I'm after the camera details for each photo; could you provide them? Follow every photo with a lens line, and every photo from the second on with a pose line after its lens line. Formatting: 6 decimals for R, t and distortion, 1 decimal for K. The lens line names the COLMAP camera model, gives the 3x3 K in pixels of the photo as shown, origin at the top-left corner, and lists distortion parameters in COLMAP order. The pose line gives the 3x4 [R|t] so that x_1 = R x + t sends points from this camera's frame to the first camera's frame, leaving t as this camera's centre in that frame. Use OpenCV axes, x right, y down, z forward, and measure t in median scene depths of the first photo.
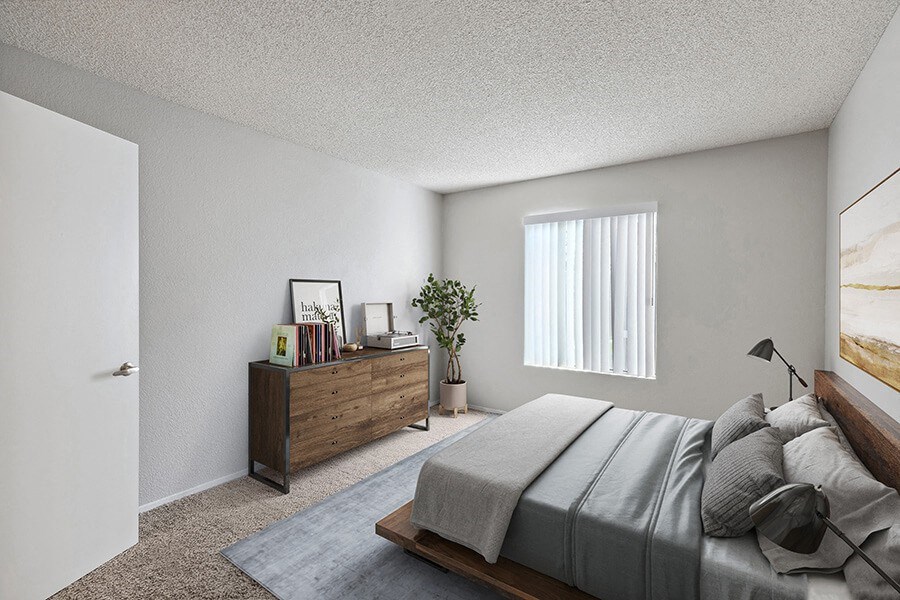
lens RADIAL K [[413.4, 0, 448.8], [0, 413.4, 297.9], [0, 0, 1]] dist [-0.001822, -0.000186]
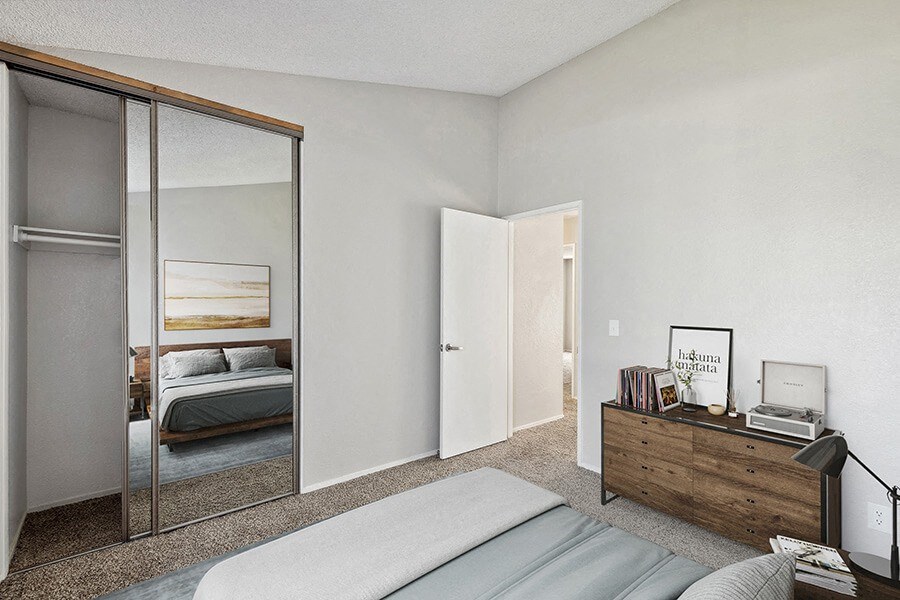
lens RADIAL K [[413.4, 0, 450.6], [0, 413.4, 299.9], [0, 0, 1]] dist [-0.001822, -0.000186]
pose [[-0.280986, -0.004339, -0.959702, 0.685682], [-0.007499, 0.999969, -0.002326, -0.093245], [0.959683, 0.006544, -0.281010, 0.690444]]
